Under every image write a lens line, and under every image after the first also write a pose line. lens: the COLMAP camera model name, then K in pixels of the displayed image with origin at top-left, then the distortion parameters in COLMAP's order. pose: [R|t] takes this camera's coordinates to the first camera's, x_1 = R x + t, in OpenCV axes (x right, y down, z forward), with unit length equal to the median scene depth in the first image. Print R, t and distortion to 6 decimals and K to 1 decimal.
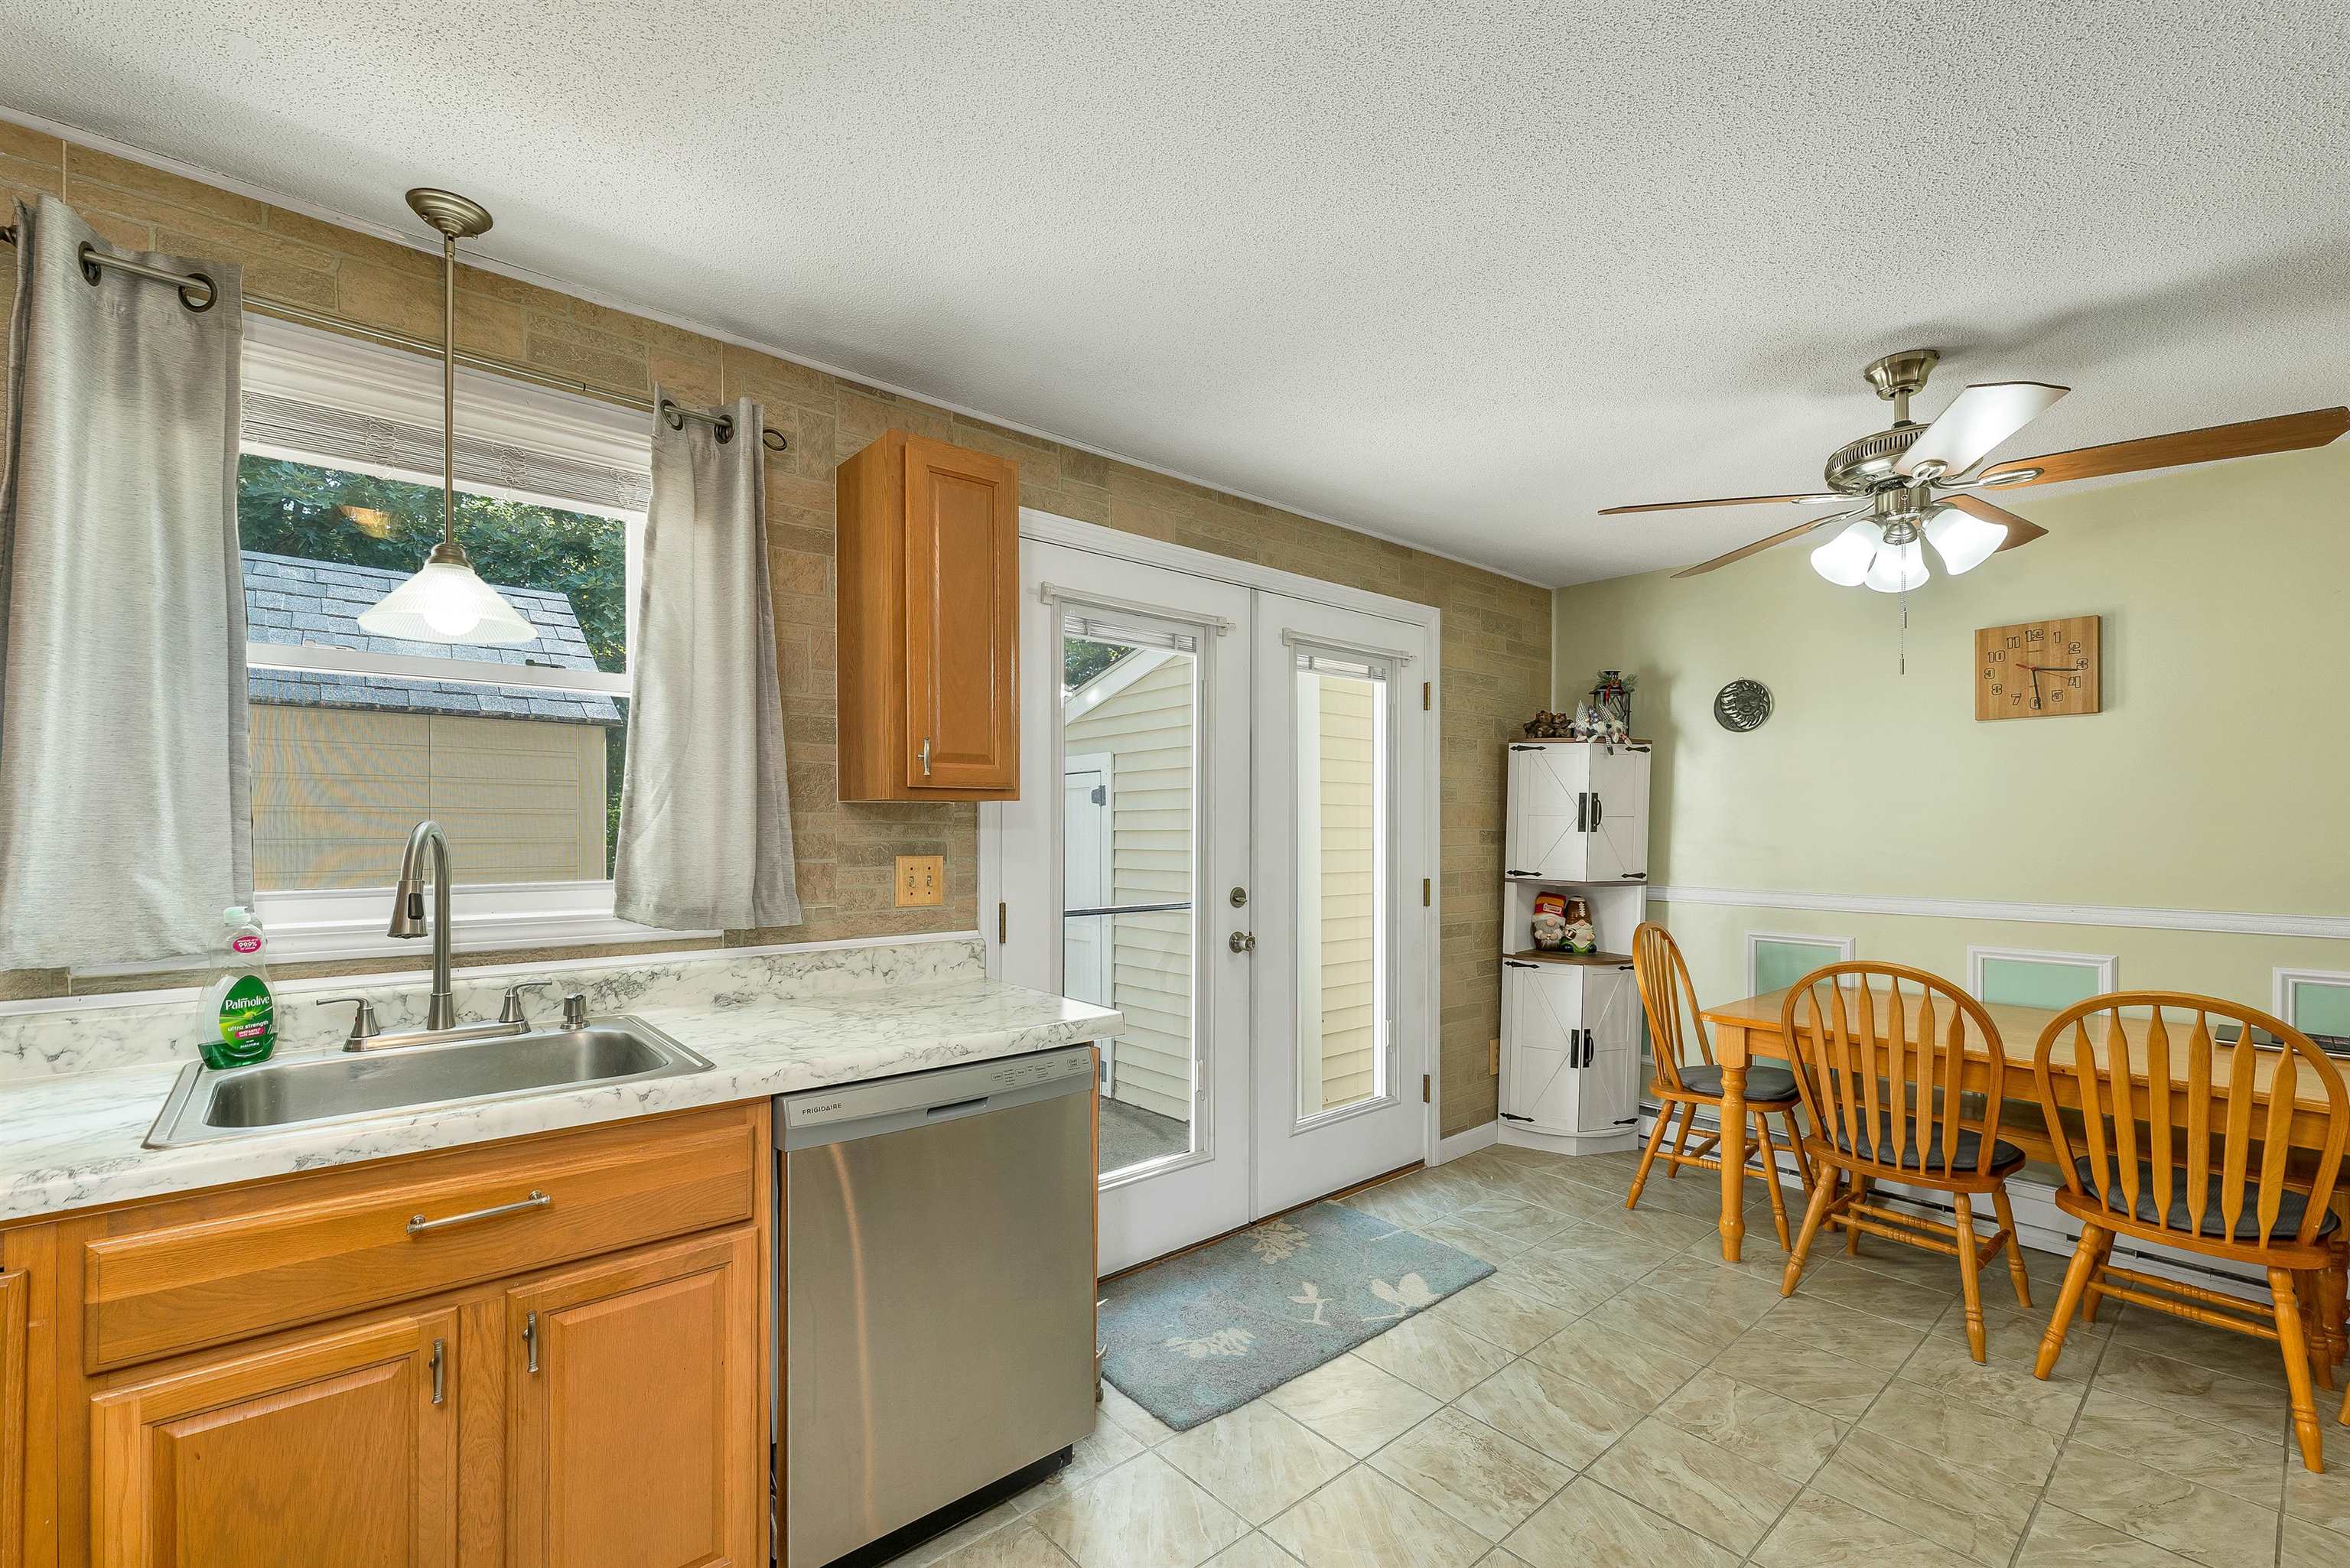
lens RADIAL K [[997.1, 0, 1167.8], [0, 997.1, 828.7], [0, 0, 1]] dist [0.000465, 0.000070]
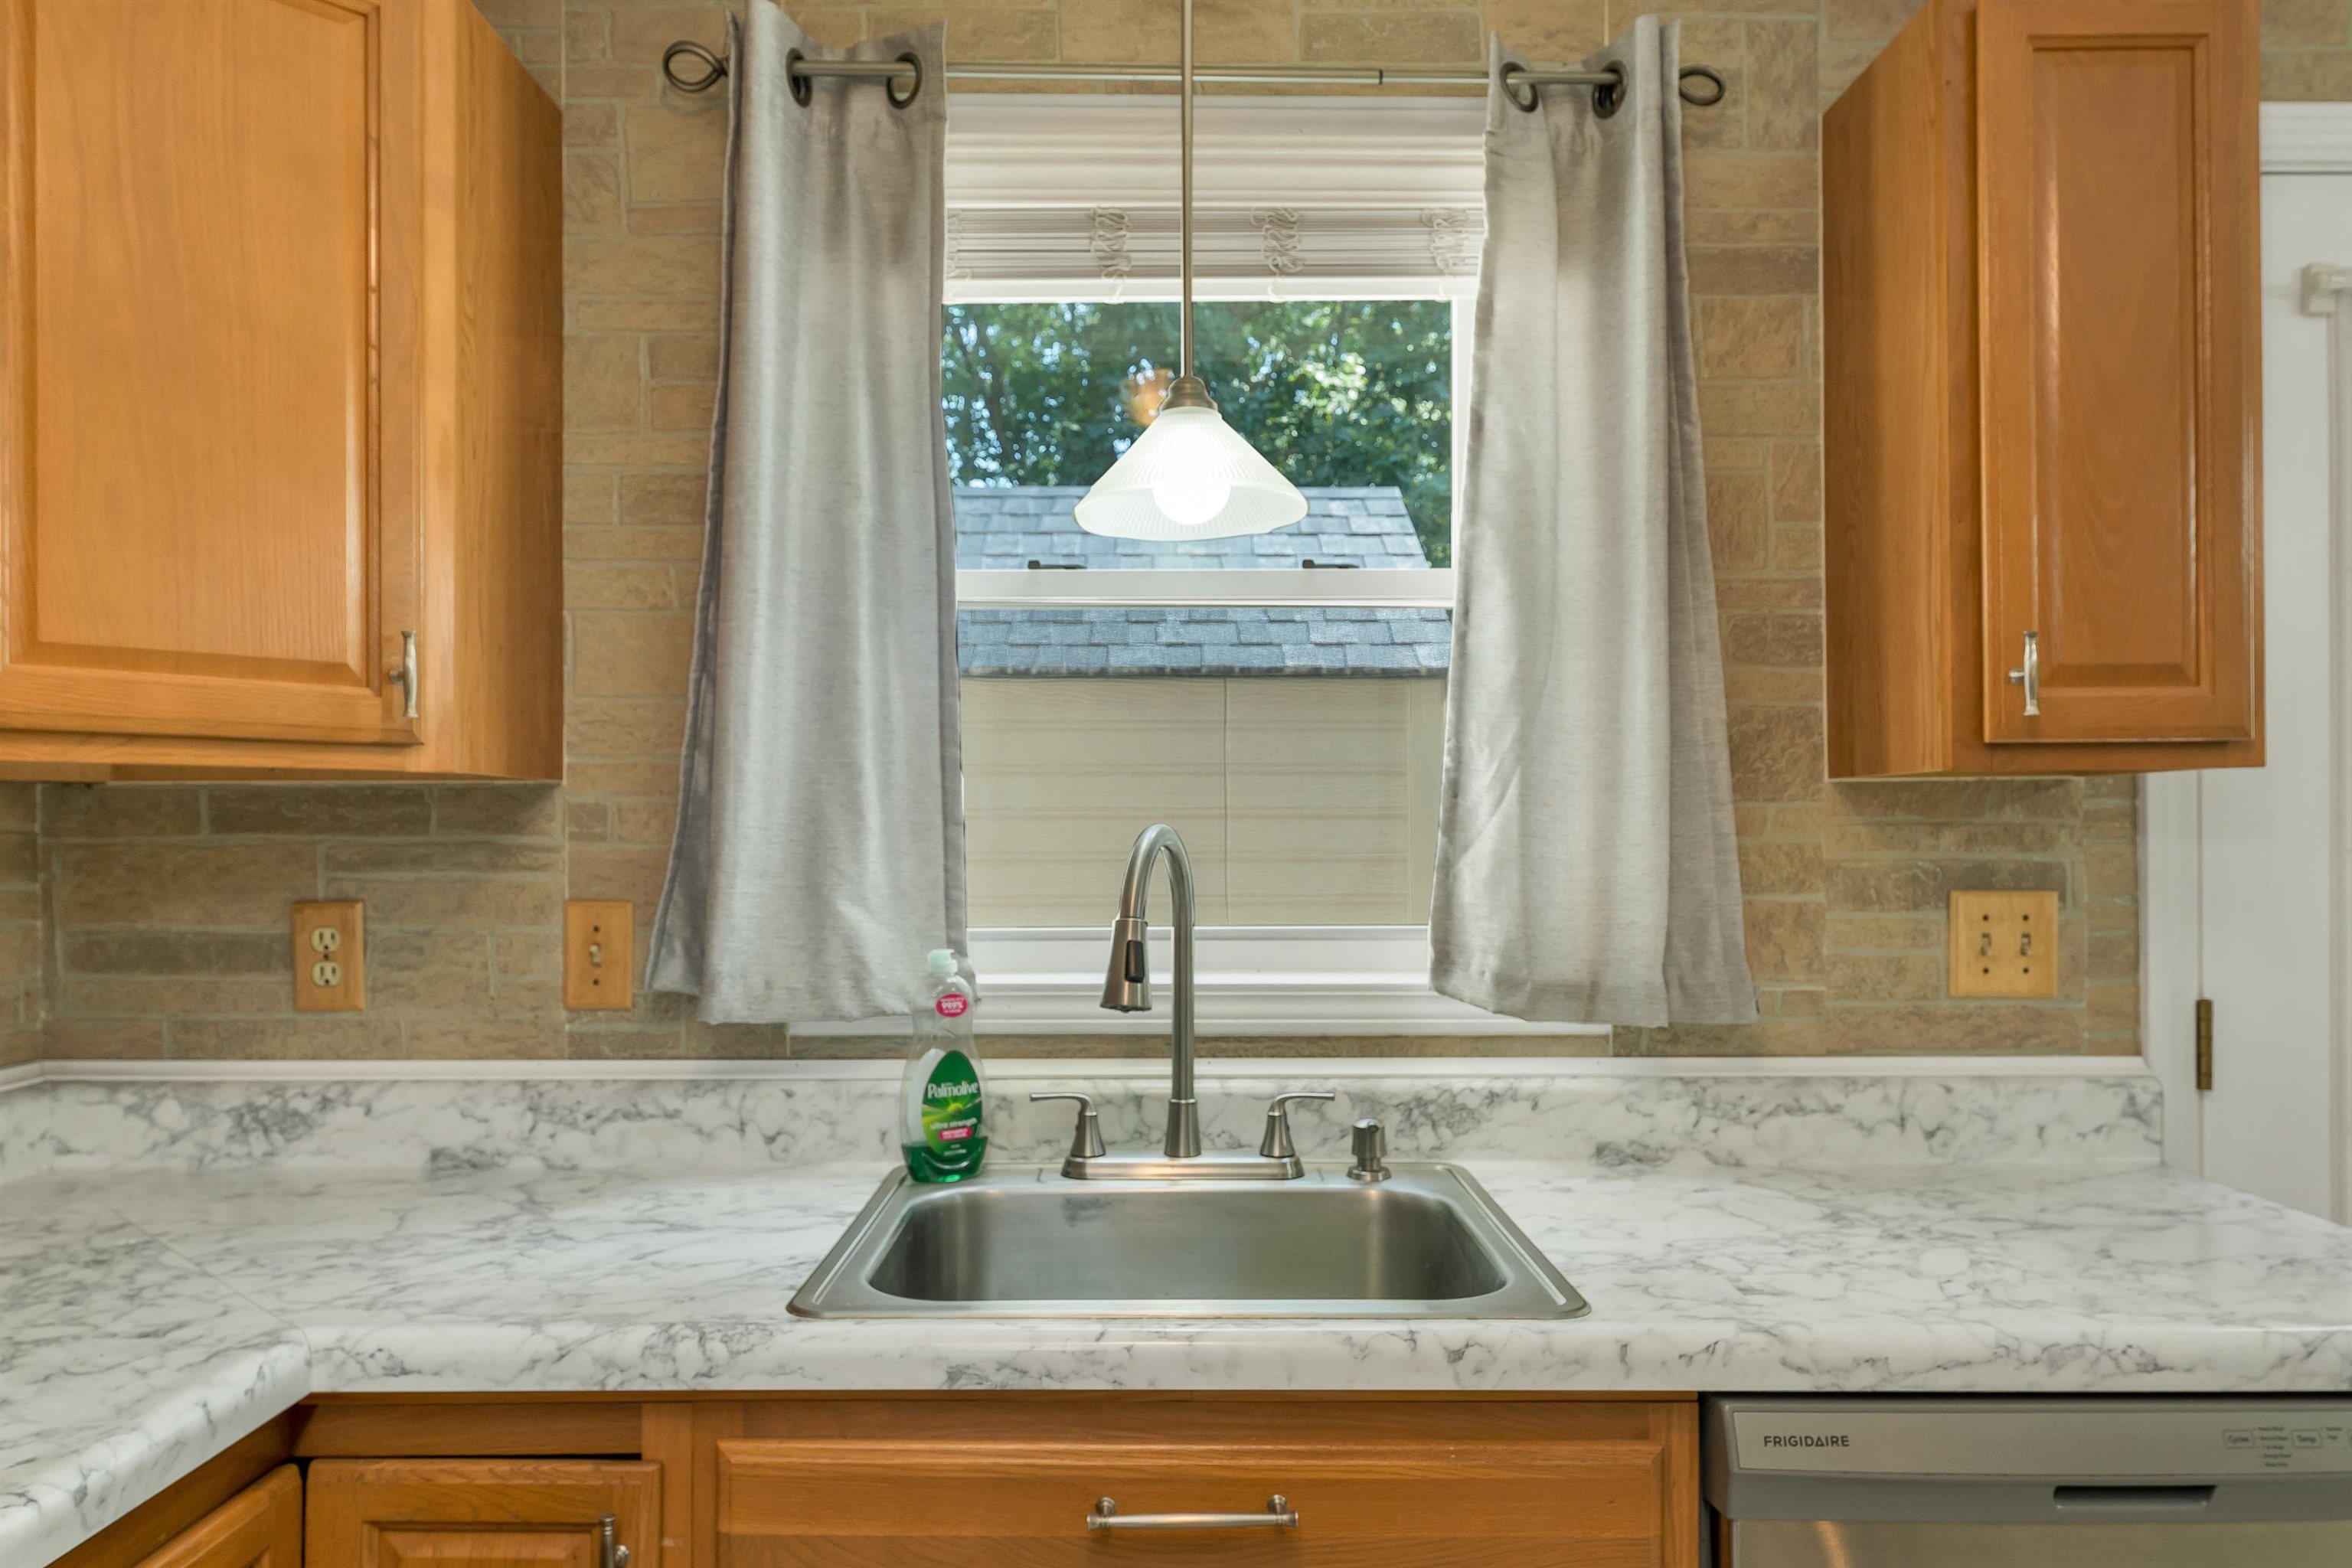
lens RADIAL K [[1602.9, 0, 1173.4], [0, 1602.9, 833.0], [0, 0, 1]] dist [-0.001297, 0.000251]
pose [[0.767386, -0.004855, -0.641166, -0.076977], [0.002486, 0.999986, -0.004597, 0.002302], [0.641180, 0.001934, 0.767388, 0.197199]]
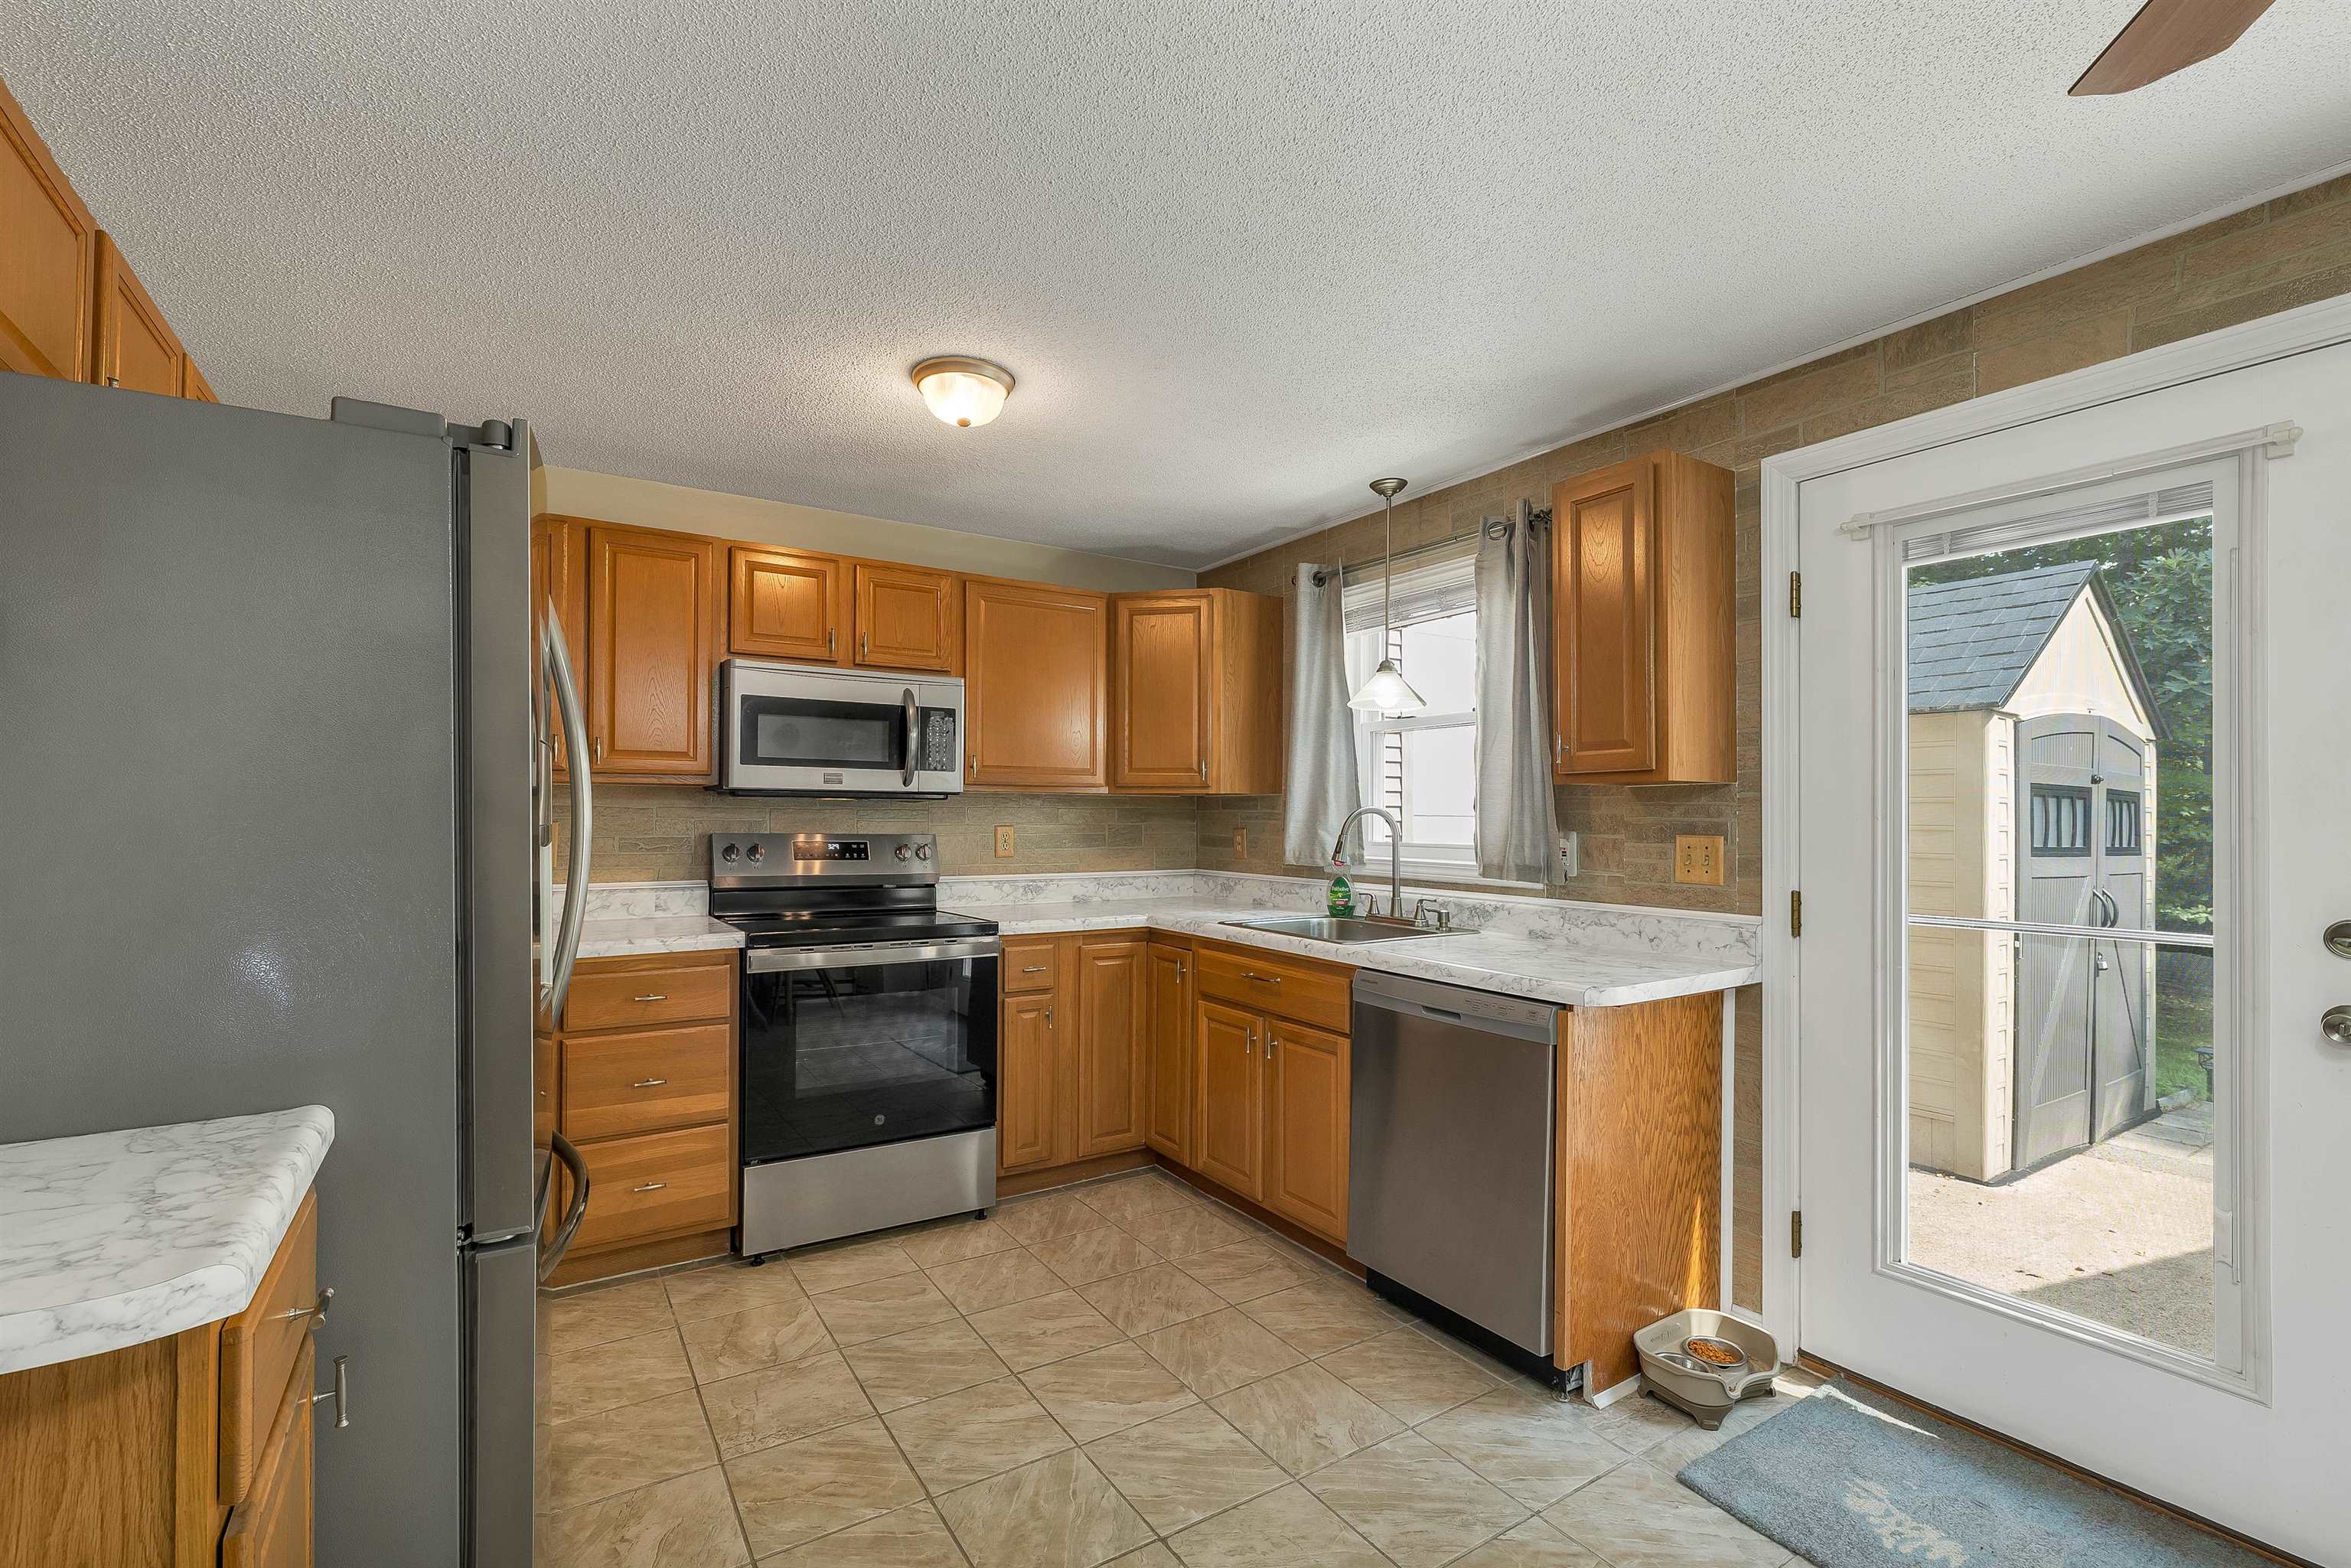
lens RADIAL K [[1027.3, 0, 1175.4], [0, 1027.3, 808.1], [0, 0, 1]] dist [-0.000126, -0.000026]
pose [[-0.131458, -0.012268, -0.991246, 1.086981], [-0.008597, 0.999900, -0.011235, 0.018899], [0.991284, 0.007045, -0.131550, 0.737375]]
